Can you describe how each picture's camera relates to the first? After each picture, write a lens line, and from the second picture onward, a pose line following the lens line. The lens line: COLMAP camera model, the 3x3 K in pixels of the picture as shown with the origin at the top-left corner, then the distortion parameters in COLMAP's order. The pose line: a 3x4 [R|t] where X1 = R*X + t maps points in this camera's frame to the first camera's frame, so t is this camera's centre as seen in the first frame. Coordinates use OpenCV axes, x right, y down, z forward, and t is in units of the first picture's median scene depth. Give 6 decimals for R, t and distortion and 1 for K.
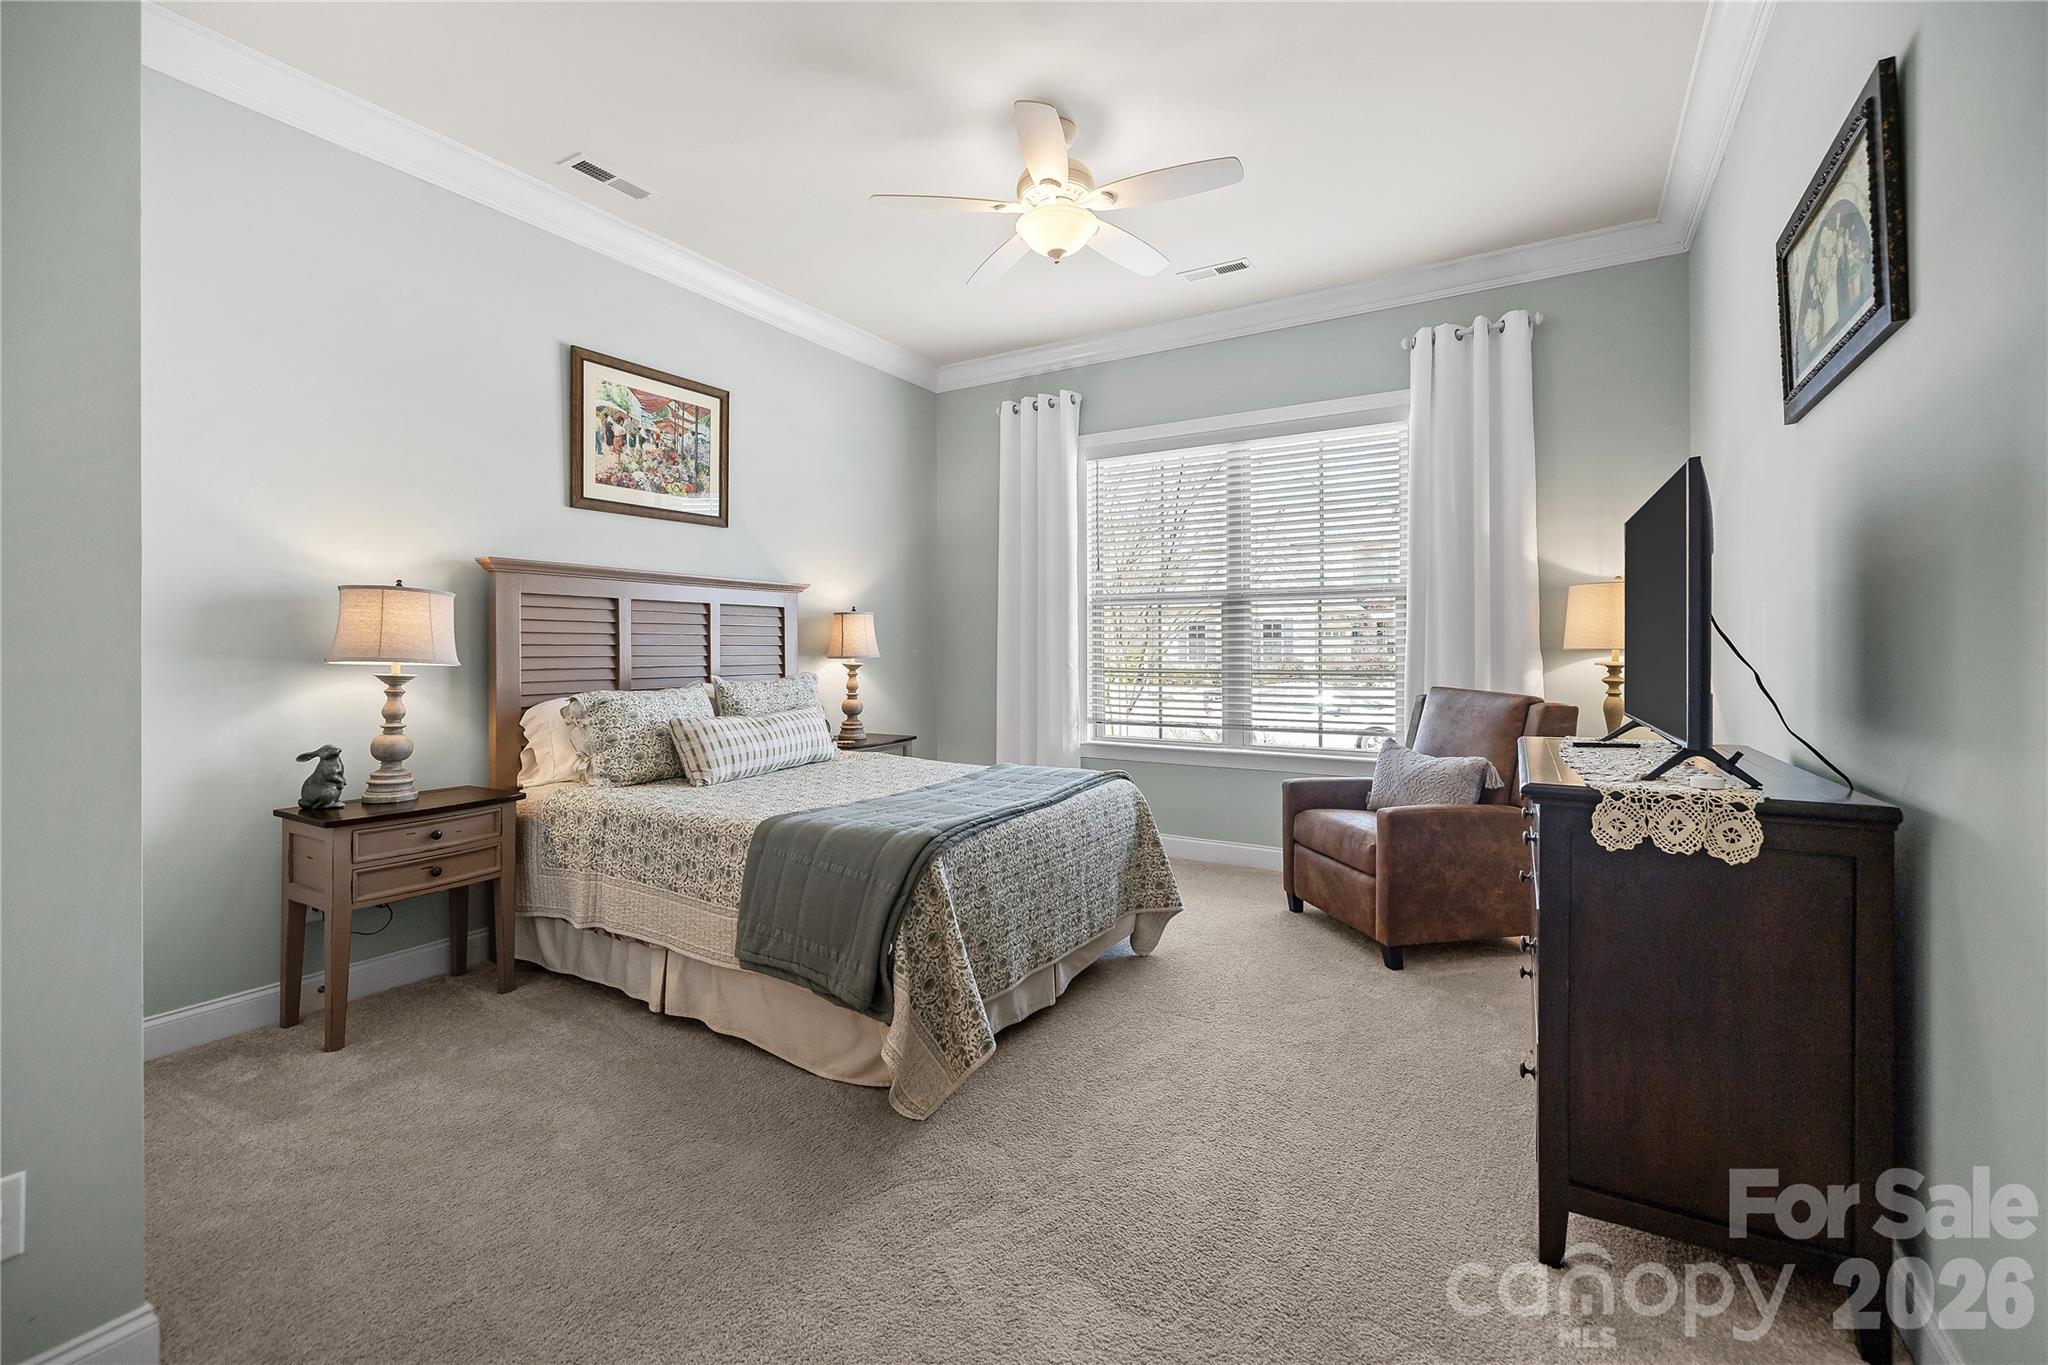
lens RADIAL K [[873.3, 0, 1023.1], [0, 873.3, 650.9], [0, 0, 1]] dist [0.010982, -0.000047]
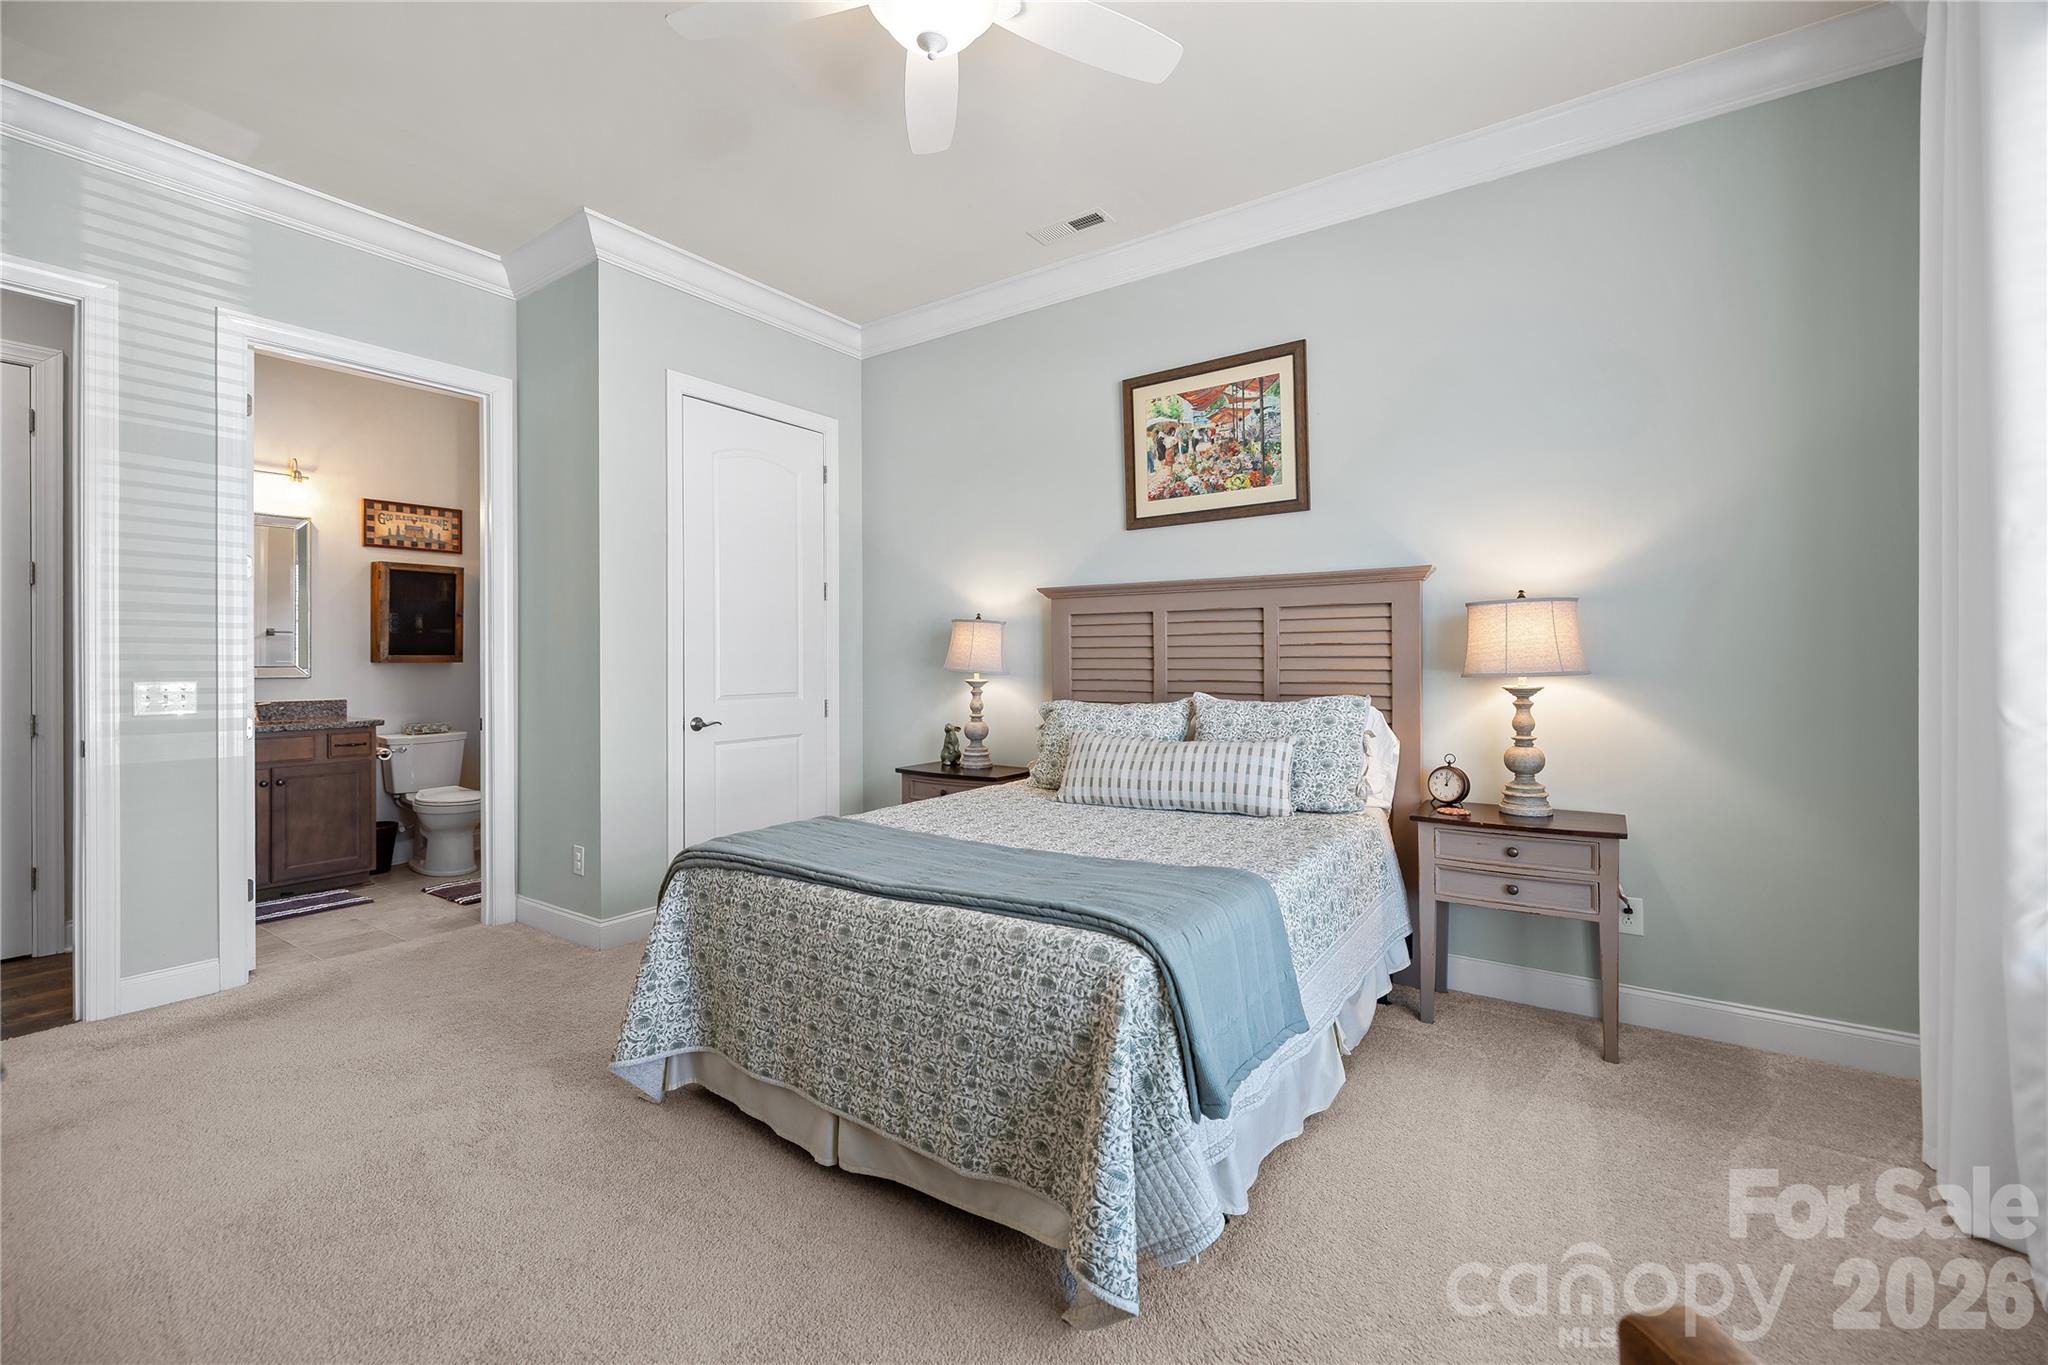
lens RADIAL K [[874.1, 0, 1013.4], [0, 874.1, 666.4], [0, 0, 1]] dist [-0.002677, -0.000616]
pose [[-0.073400, 0.007305, -0.997276, 0.528816], [-0.000883, 0.999972, 0.007390, -0.004395], [0.997302, 0.001423, -0.073392, 0.876249]]
